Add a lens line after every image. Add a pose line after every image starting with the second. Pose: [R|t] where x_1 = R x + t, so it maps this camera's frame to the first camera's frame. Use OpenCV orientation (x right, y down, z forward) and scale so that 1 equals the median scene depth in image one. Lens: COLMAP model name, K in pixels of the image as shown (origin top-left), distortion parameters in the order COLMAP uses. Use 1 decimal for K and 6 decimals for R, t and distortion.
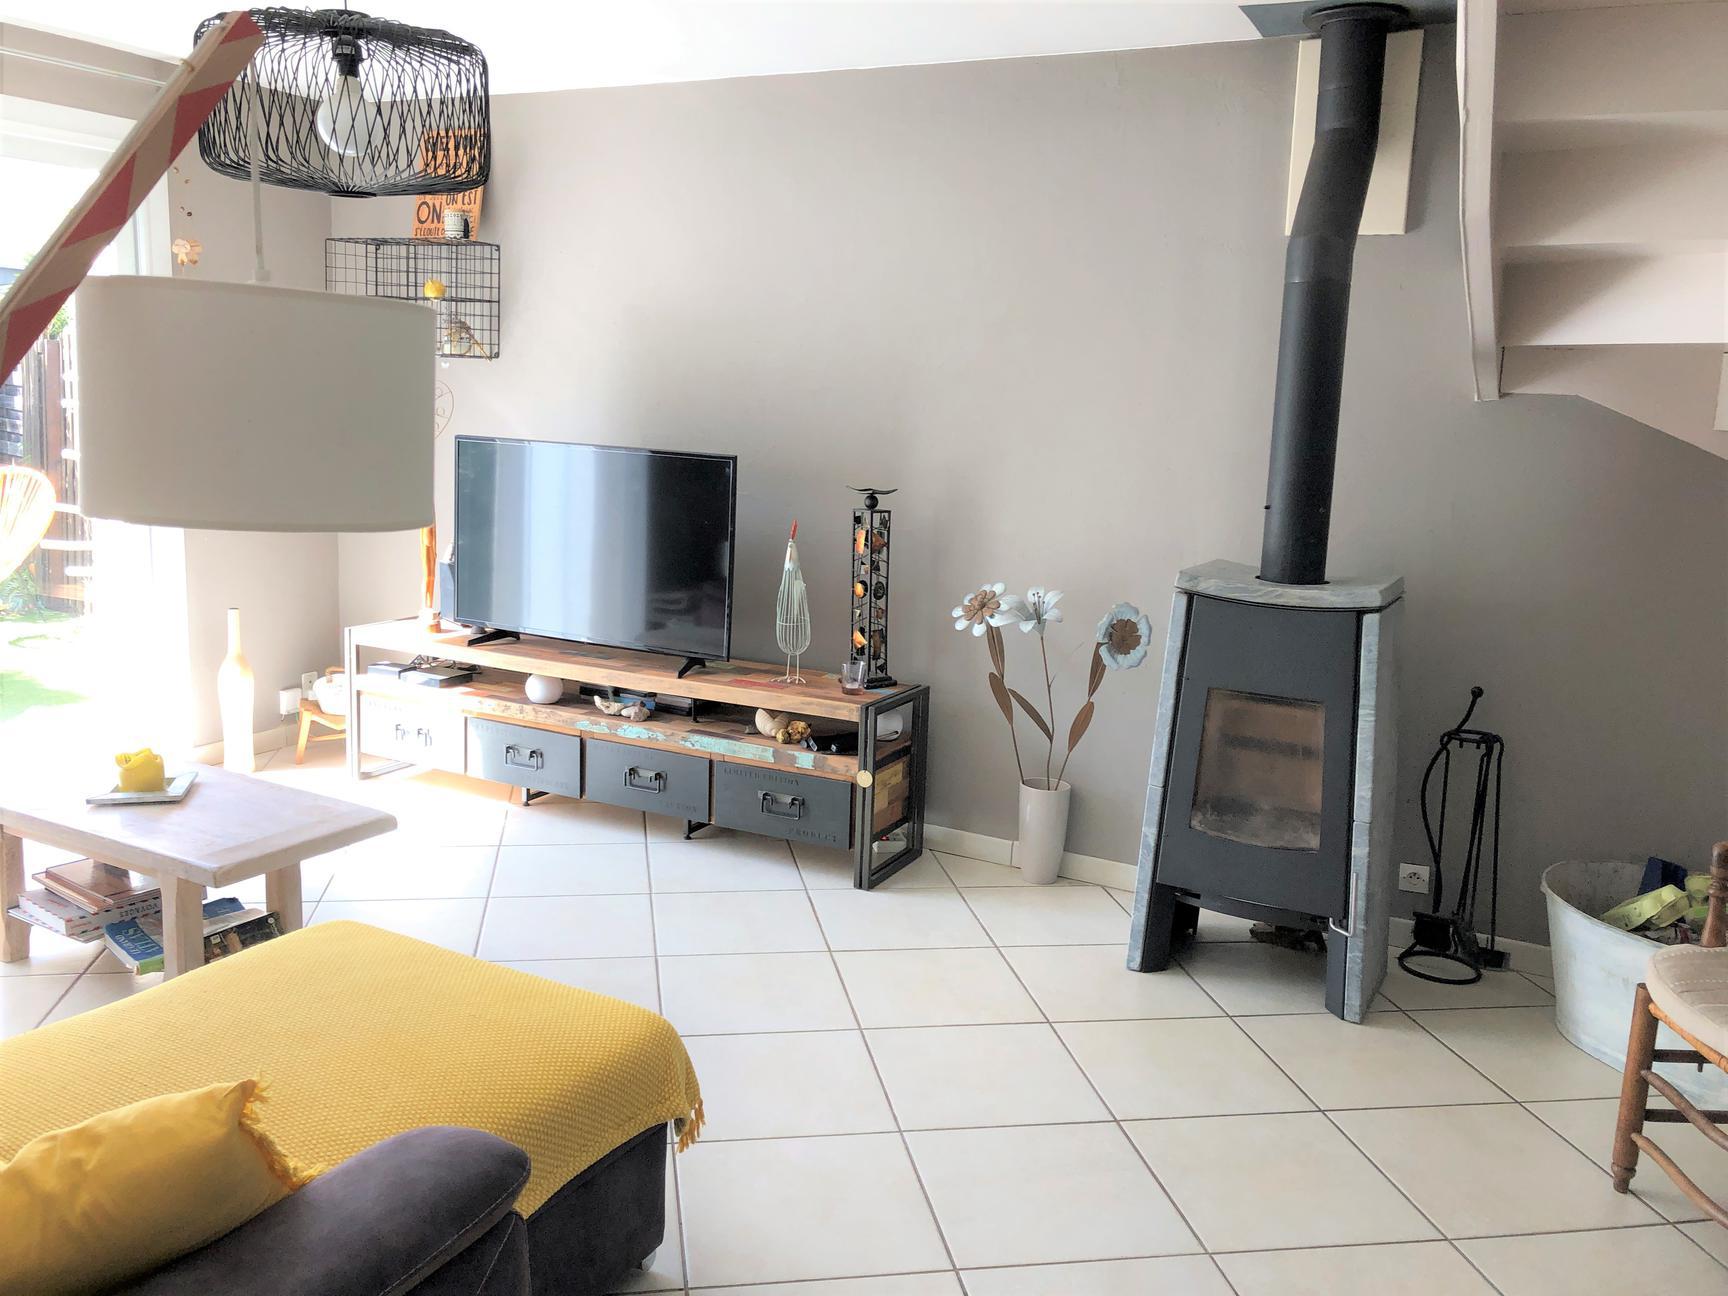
lens RADIAL K [[1430.5, 0, 857.3], [0, 1430.5, 635.1], [0, 0, 1]] dist [0.065687, -0.078517]
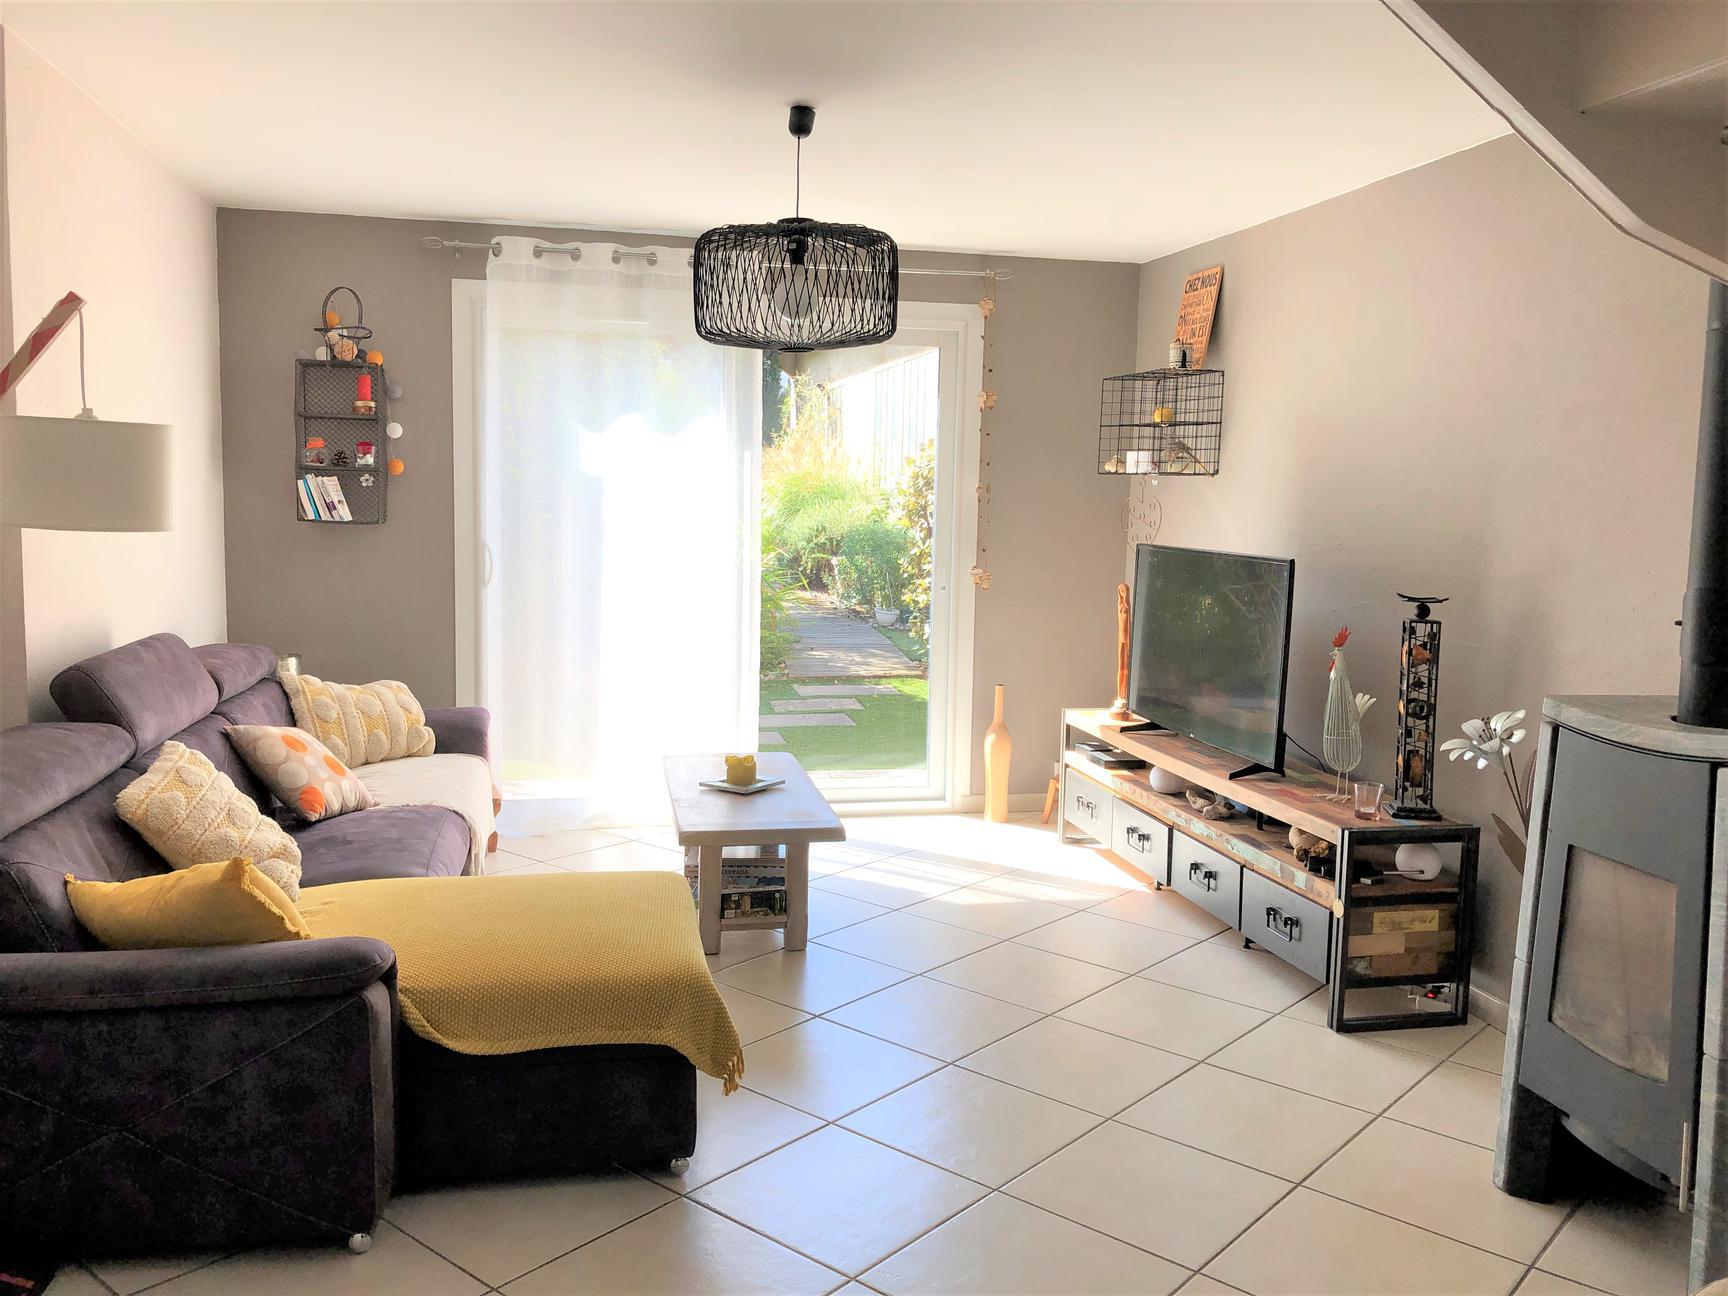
lens RADIAL K [[1430.5, 0, 845.1], [0, 1430.5, 651.0], [0, 0, 1]] dist [0.065687, -0.078517]
pose [[0.623246, 0.058784, -0.779814, 0.493049], [-0.127388, 0.991483, -0.027072, 0.002513], [0.771581, 0.116212, 0.625426, 0.153398]]
